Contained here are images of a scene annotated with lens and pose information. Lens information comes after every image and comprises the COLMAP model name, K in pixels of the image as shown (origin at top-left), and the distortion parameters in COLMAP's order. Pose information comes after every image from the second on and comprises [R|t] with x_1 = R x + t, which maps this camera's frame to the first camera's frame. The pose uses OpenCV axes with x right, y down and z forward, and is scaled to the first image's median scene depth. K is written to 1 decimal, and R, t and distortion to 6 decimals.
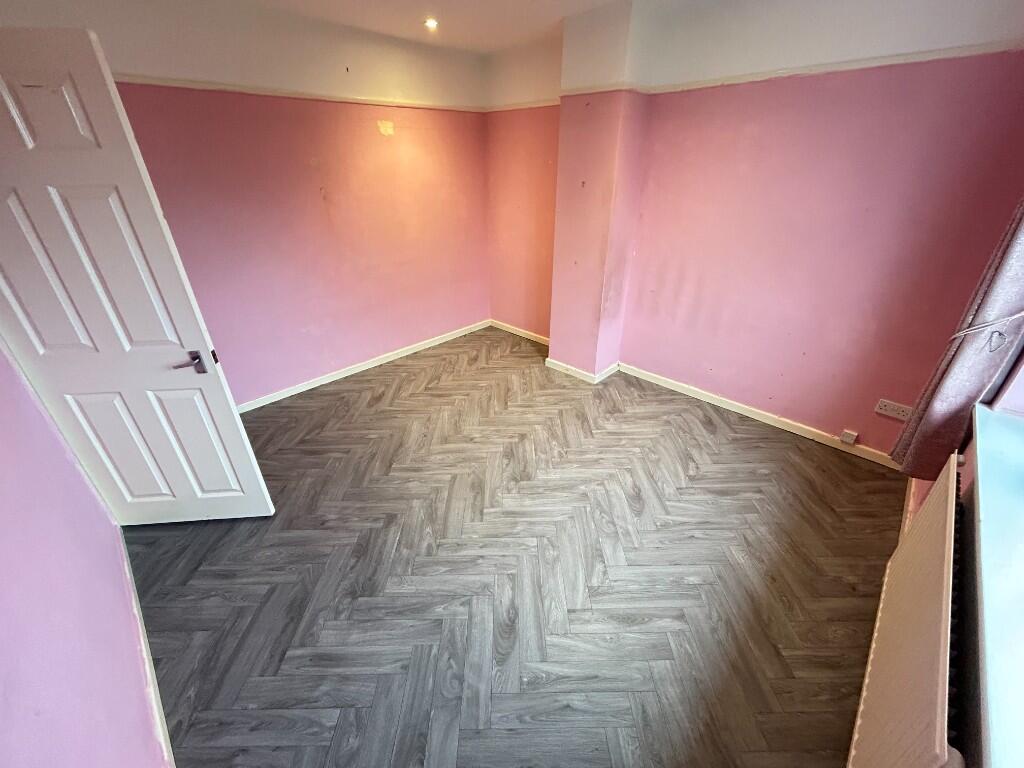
lens RADIAL K [[414.2, 0, 514.3], [0, 414.2, 383.9], [0, 0, 1]] dist [-0.000542, 0.000020]
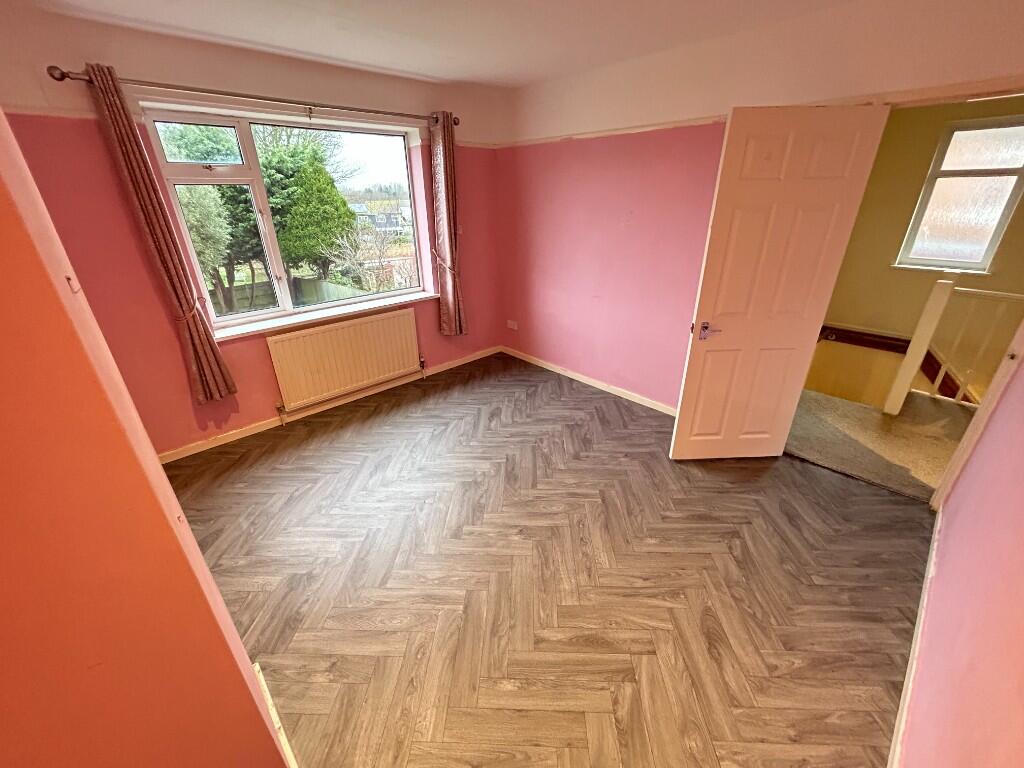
lens RADIAL K [[414.2, 0, 513.4], [0, 414.2, 383.7], [0, 0, 1]] dist [-0.000542, 0.000020]
pose [[-0.998673, -0.004410, 0.051302, -0.139226], [0.038115, 0.606580, 0.794108, -0.729938], [-0.034621, 0.795010, -0.605607, 1.366785]]
